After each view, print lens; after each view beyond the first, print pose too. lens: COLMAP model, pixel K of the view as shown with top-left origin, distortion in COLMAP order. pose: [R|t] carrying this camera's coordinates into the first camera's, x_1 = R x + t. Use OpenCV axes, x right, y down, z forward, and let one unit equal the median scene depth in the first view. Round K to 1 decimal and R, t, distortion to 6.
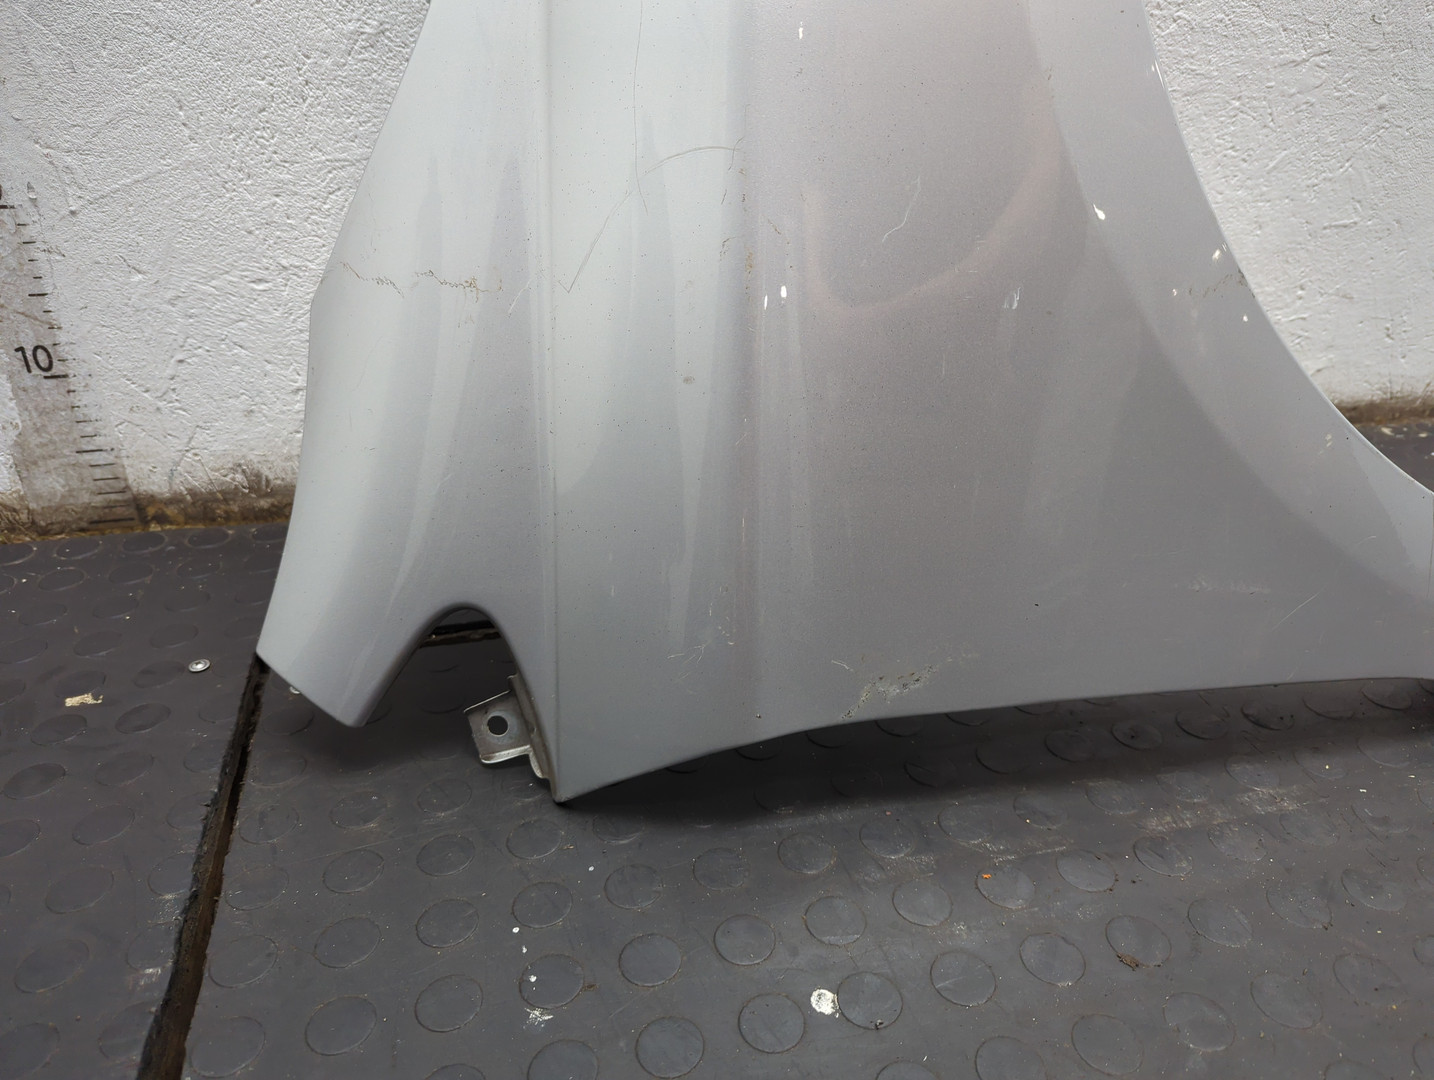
lens RADIAL K [[1021.4, 0, 722.8], [0, 1021.4, 553.9], [0, 0, 1]] dist [0.047219, -0.064788]
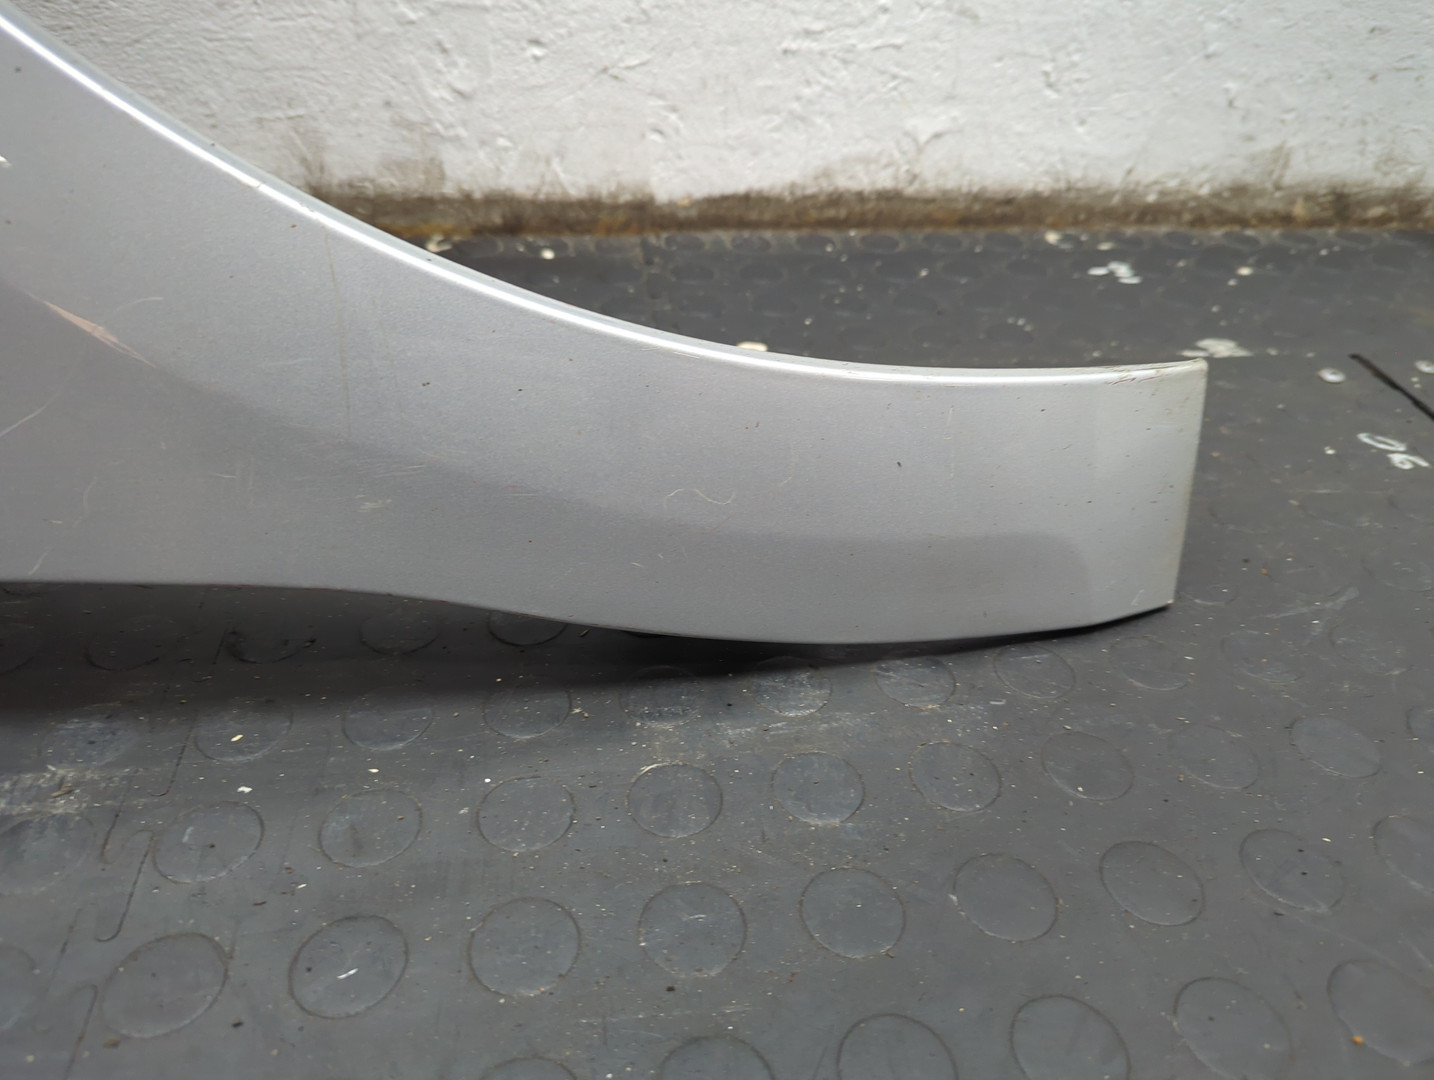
lens RADIAL K [[1045.6, 0, 715.4], [0, 1045.6, 562.4], [0, 0, 1]] dist [0.012269, -0.026495]
pose [[0.994508, 0.077648, -0.070180, 0.688652], [-0.066750, 0.987009, 0.146142, 0.009271], [0.080616, -0.140654, 0.986771, 0.375565]]
